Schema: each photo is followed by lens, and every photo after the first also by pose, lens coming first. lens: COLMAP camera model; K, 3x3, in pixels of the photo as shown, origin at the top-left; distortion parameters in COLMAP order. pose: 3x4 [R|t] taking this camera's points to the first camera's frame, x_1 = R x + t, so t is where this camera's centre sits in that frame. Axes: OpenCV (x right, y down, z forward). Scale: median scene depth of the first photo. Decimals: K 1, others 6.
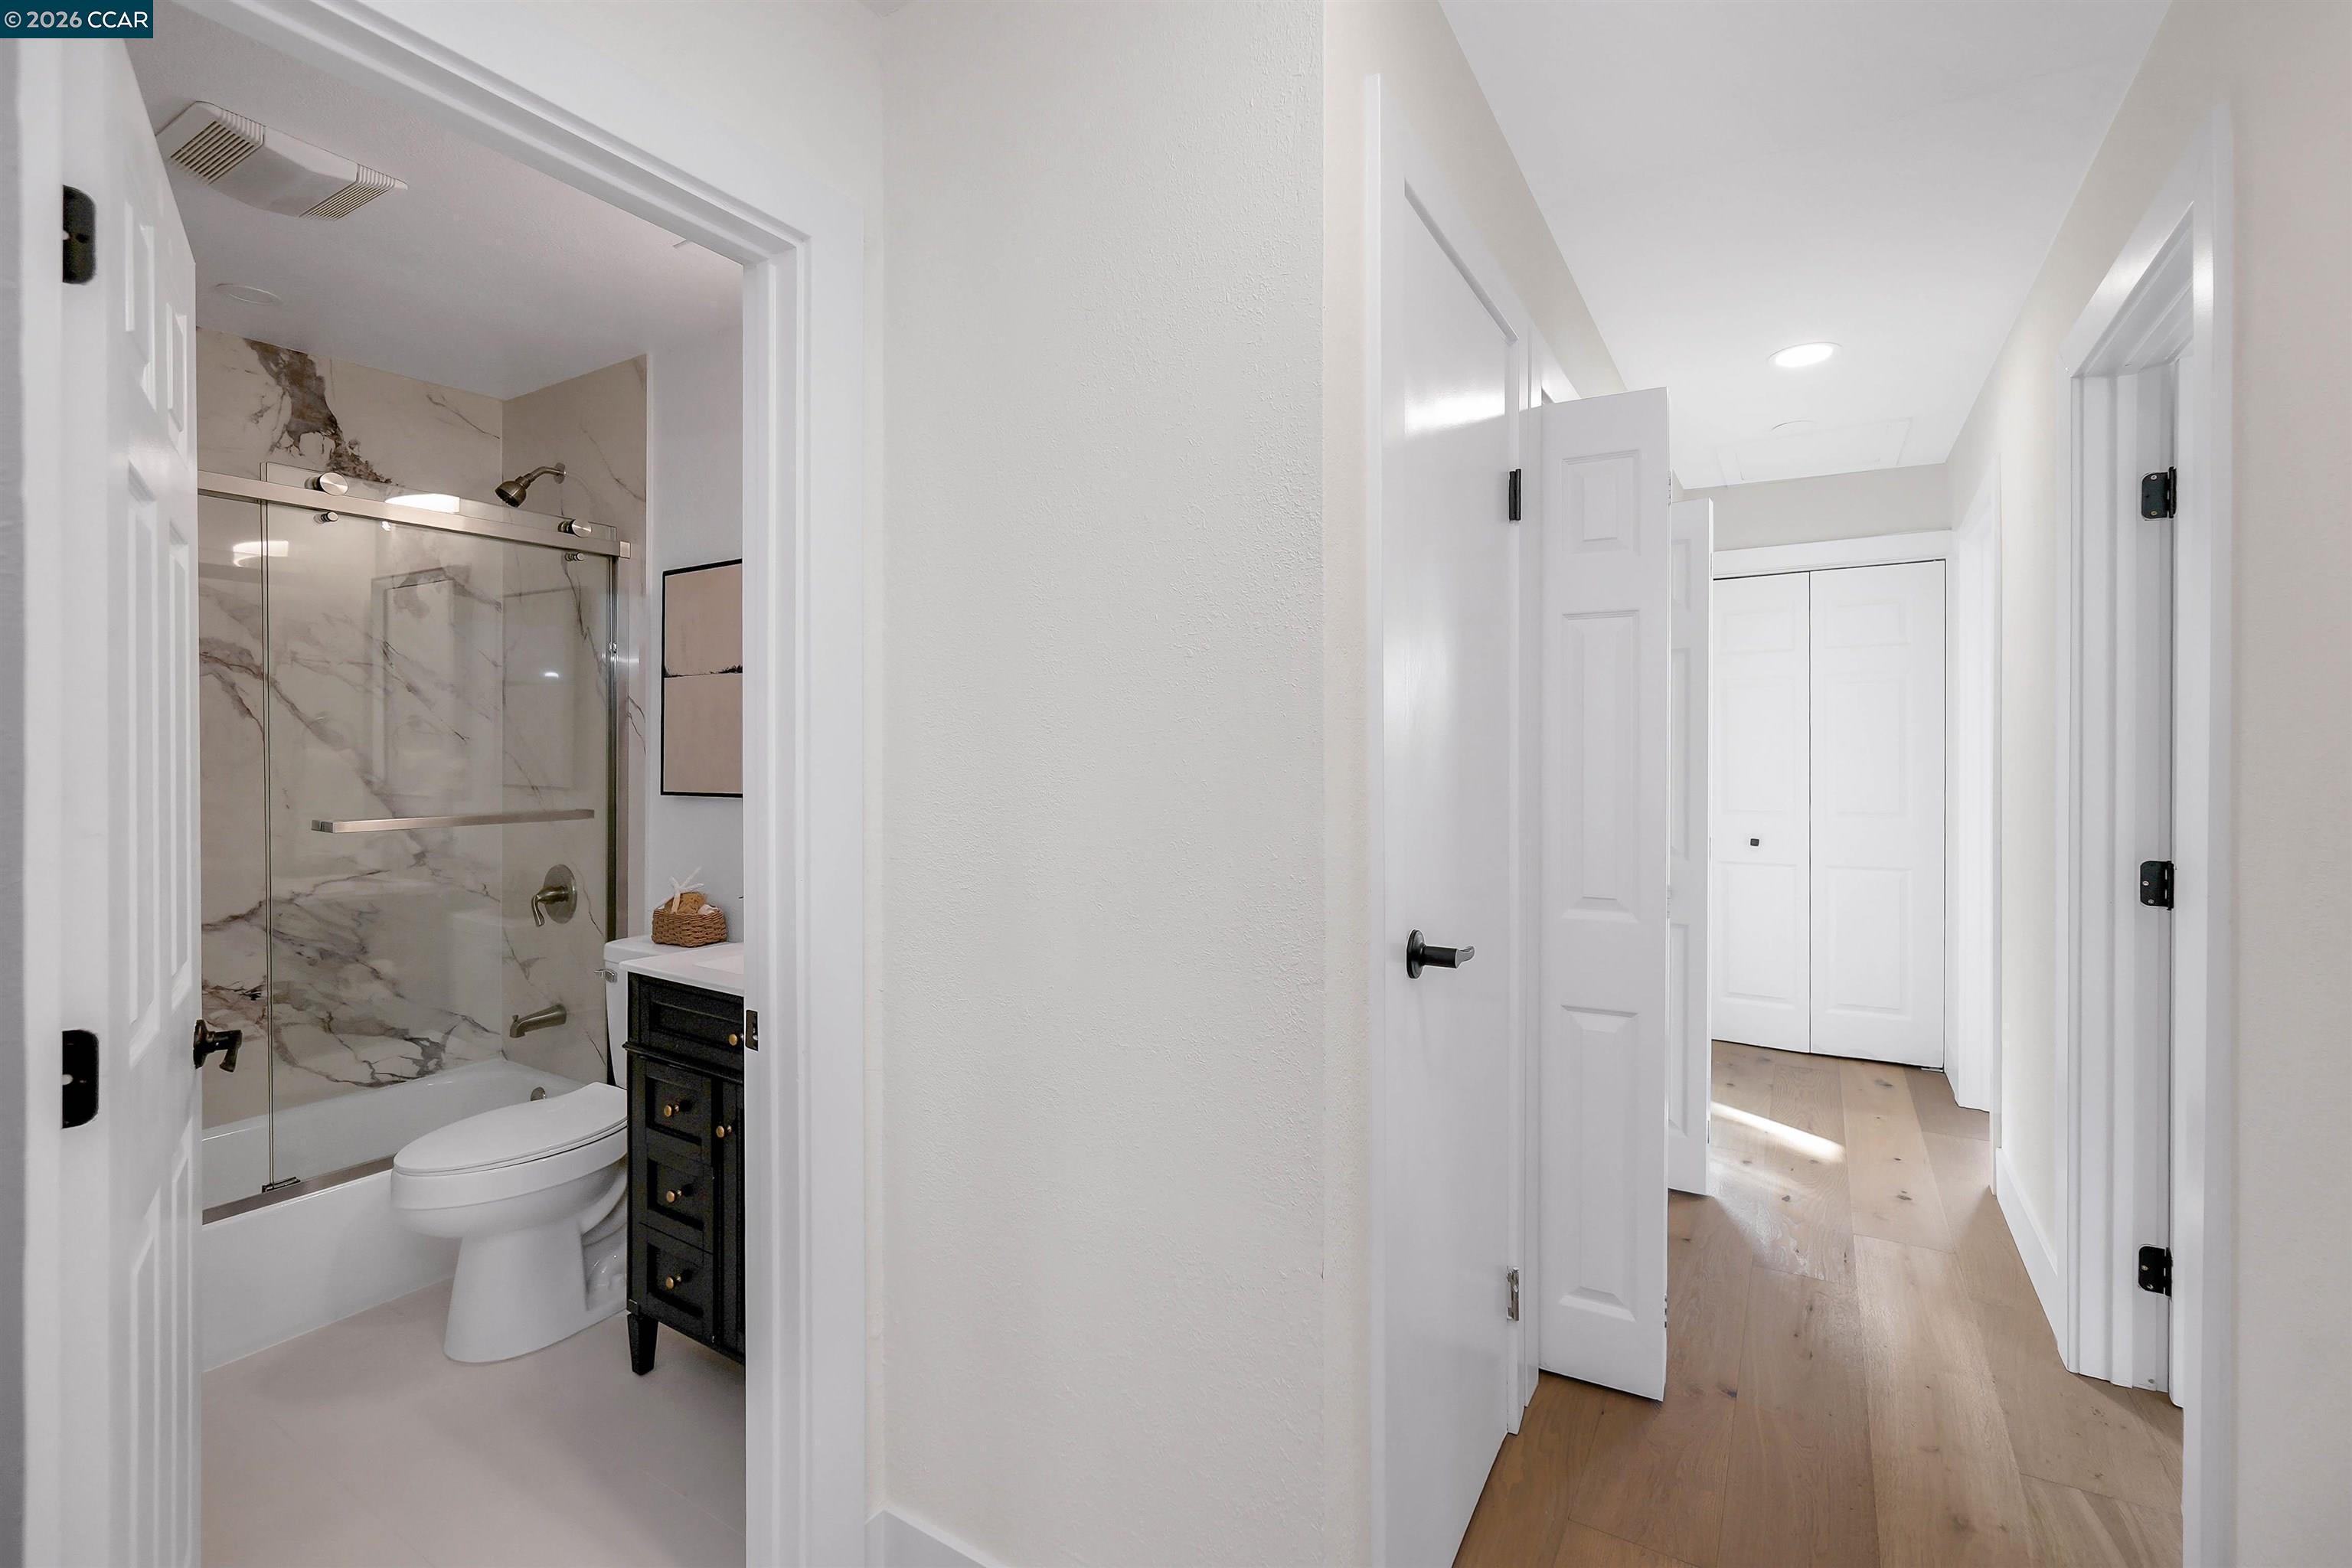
lens RADIAL K [[1033.6, 0, 1183.2], [0, 1033.6, 771.1], [0, 0, 1]] dist [-0.002096, 0.000259]
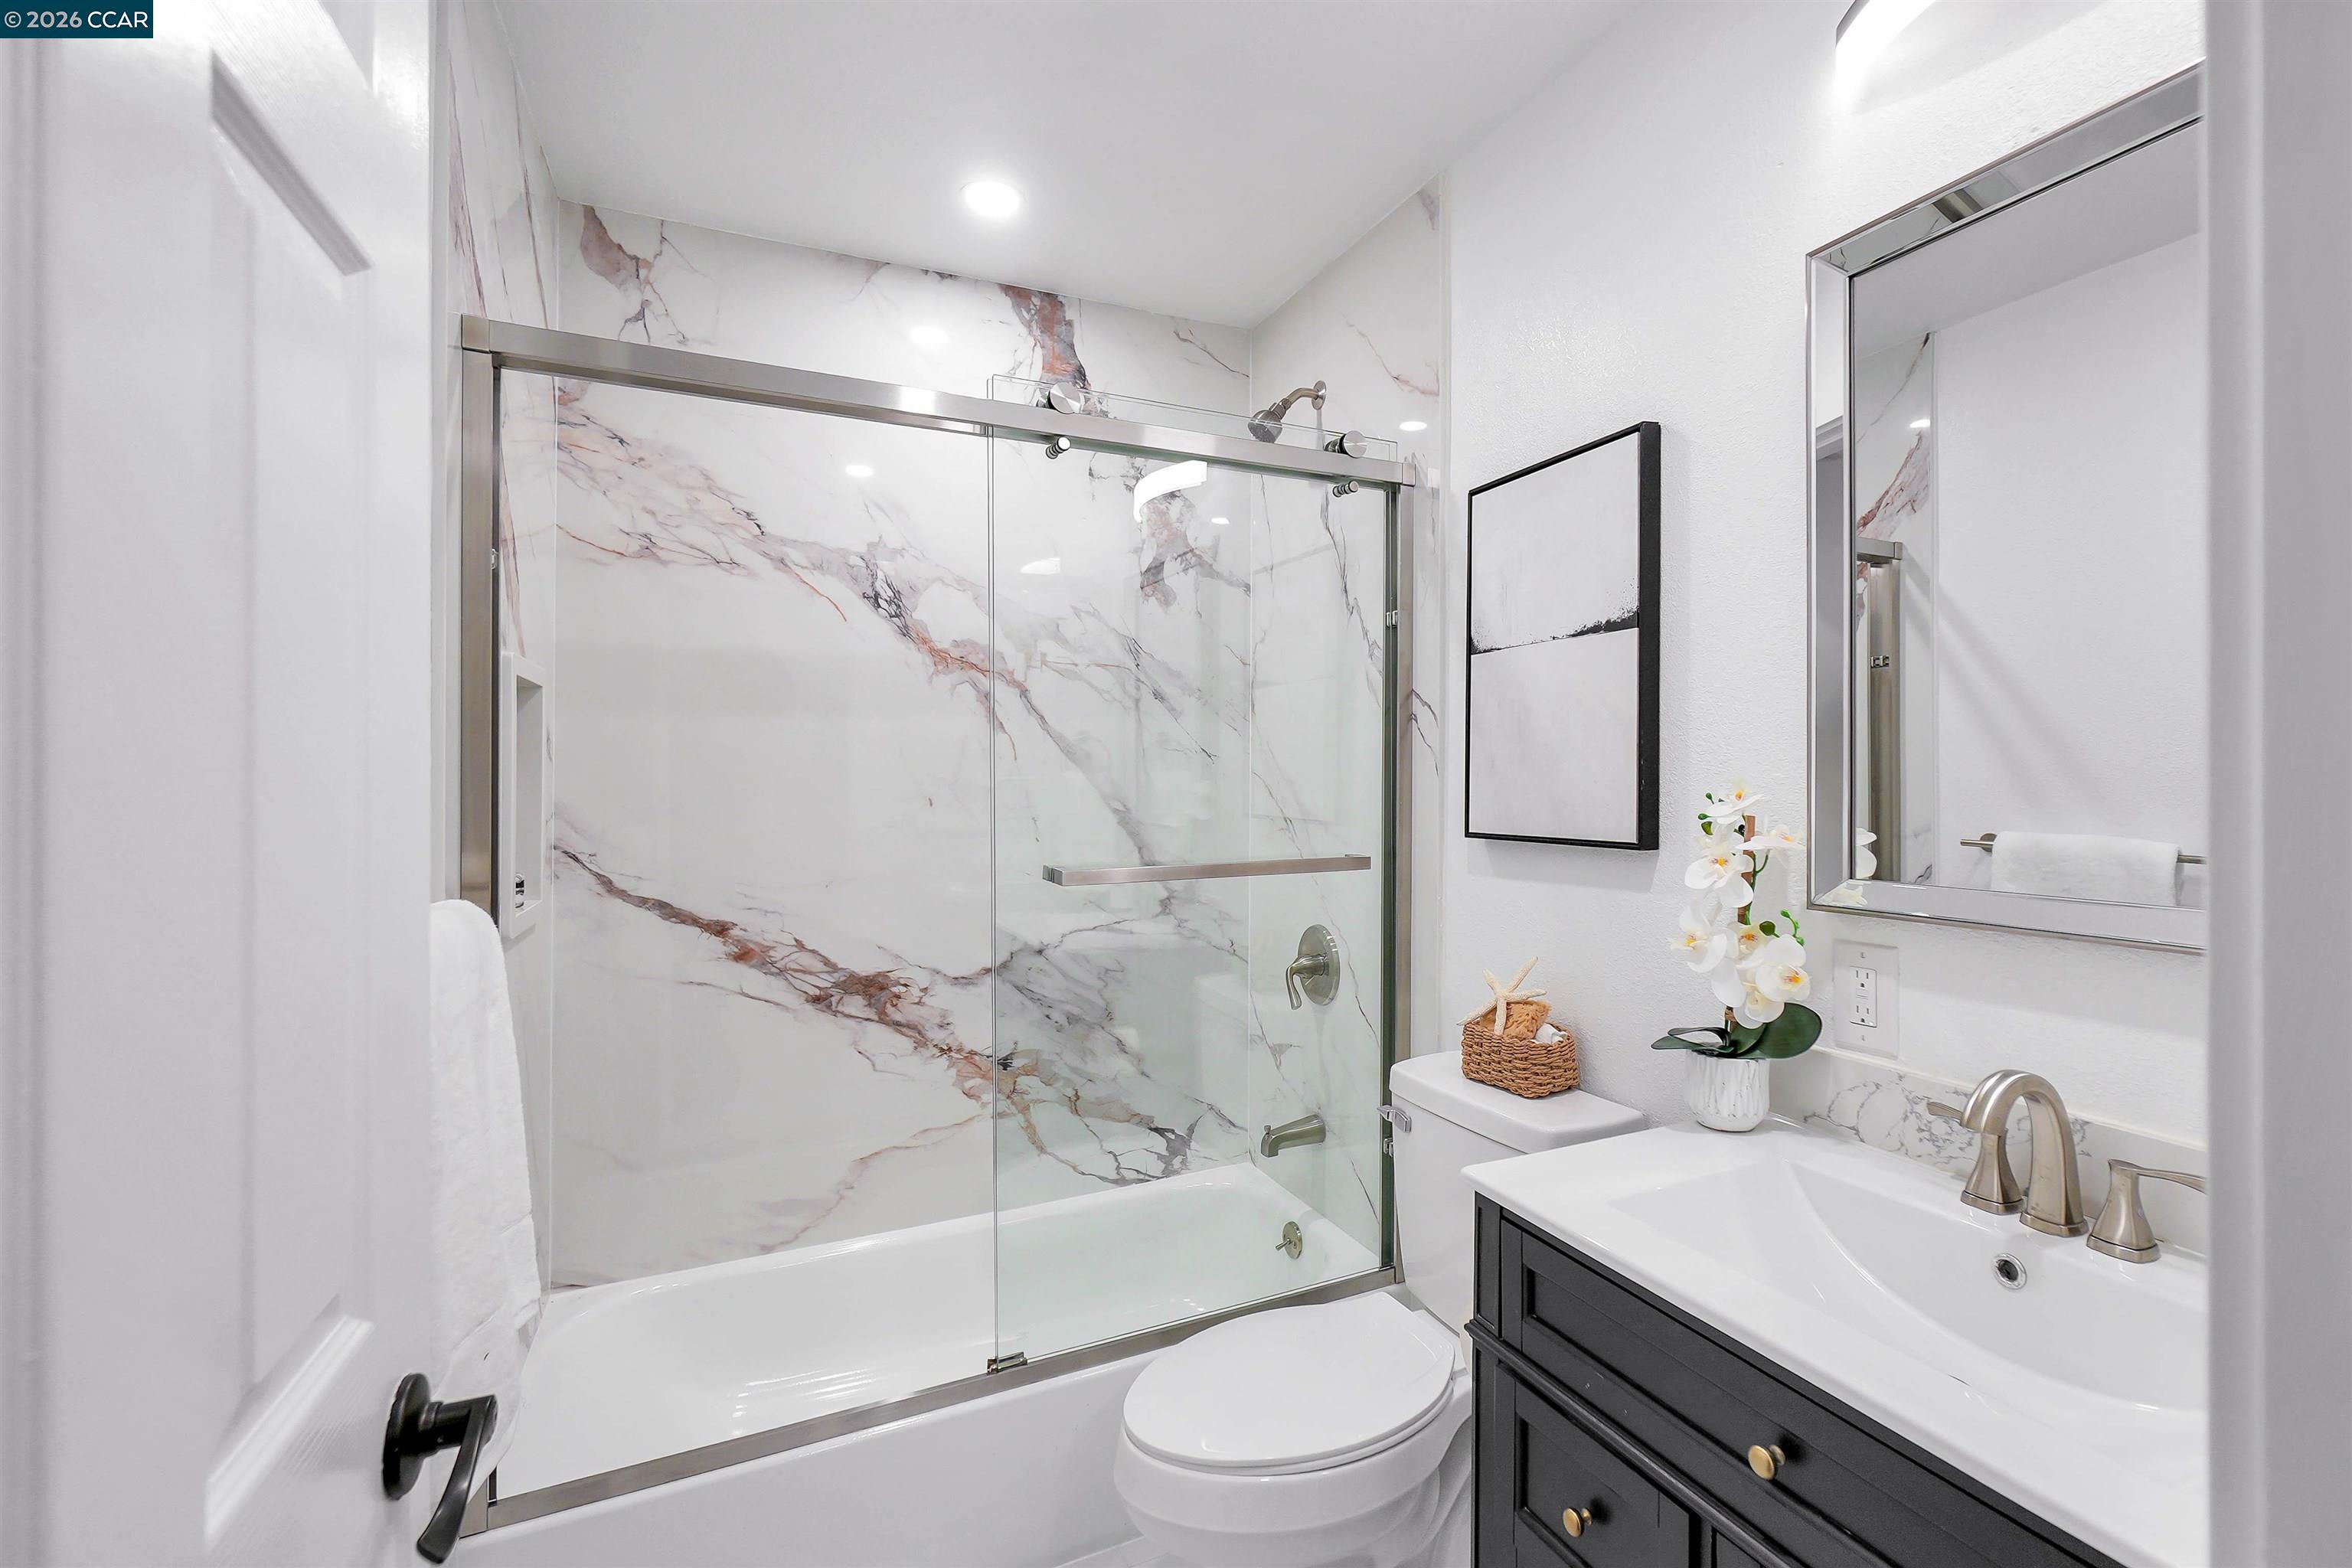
lens RADIAL K [[1033.6, 0, 1183.2], [0, 1033.6, 771.1], [0, 0, 1]] dist [-0.002096, 0.000259]
pose [[0.809814, -0.006914, -0.586645, -0.273256], [-0.002800, 0.999874, -0.015650, -0.007781], [0.586679, 0.014316, 0.809693, 0.379691]]
